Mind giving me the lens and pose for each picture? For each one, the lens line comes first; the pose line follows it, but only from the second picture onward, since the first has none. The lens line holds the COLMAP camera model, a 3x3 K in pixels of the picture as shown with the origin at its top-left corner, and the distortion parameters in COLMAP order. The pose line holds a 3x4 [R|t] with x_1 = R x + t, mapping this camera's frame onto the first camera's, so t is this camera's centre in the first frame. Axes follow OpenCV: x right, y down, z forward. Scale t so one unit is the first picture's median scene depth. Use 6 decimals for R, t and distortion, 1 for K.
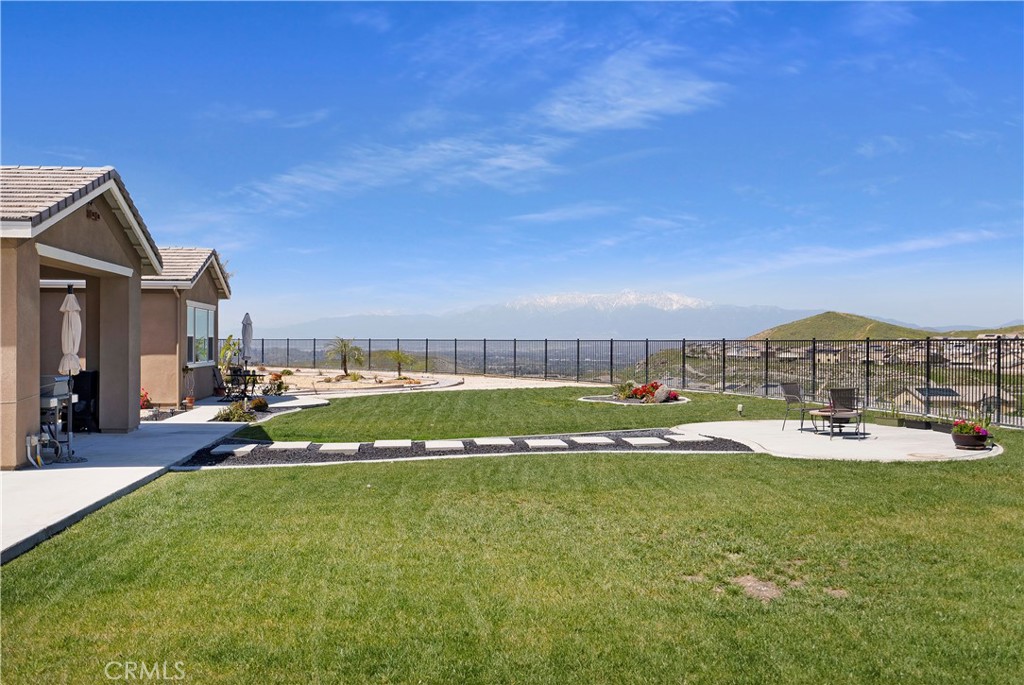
lens RADIAL K [[1036.0, 0, 512.0], [0, 1036.0, 343.5], [0, 0, 1]] dist [-0.000074, 0.000000]
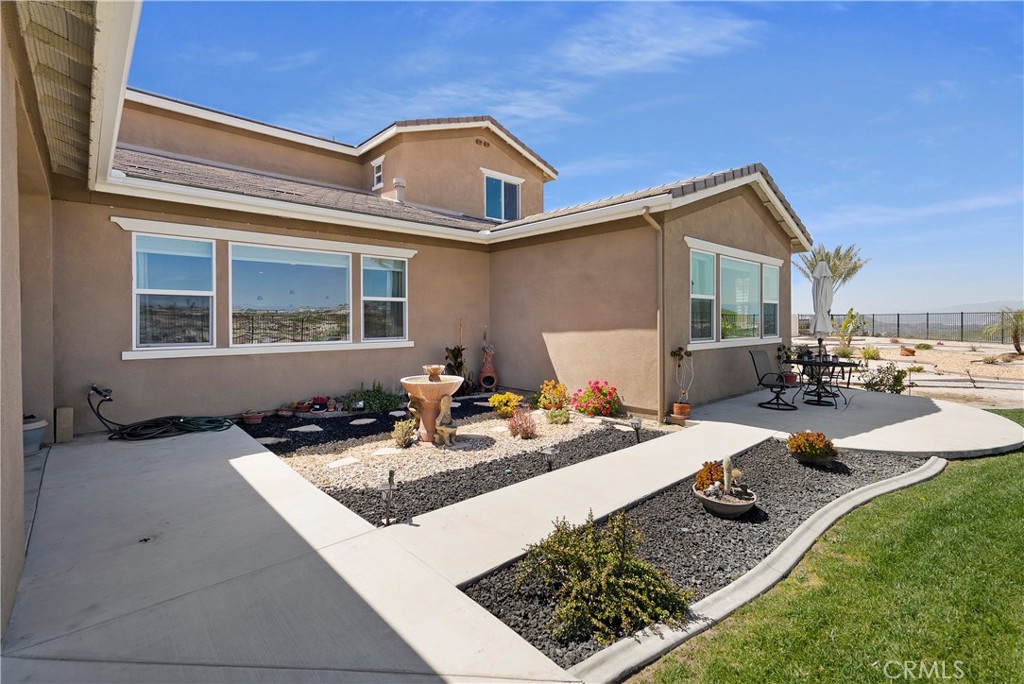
lens RADIAL K [[465.6, 0, 500.8], [0, 465.6, 325.2], [0, 0, 1]] dist [0.002857, 0.000101]
pose [[0.573192, 0.002601, -0.819417, -0.134583], [0.005052, 0.999965, 0.006708, 0.005523], [0.819406, -0.007985, 0.573158, 0.661203]]
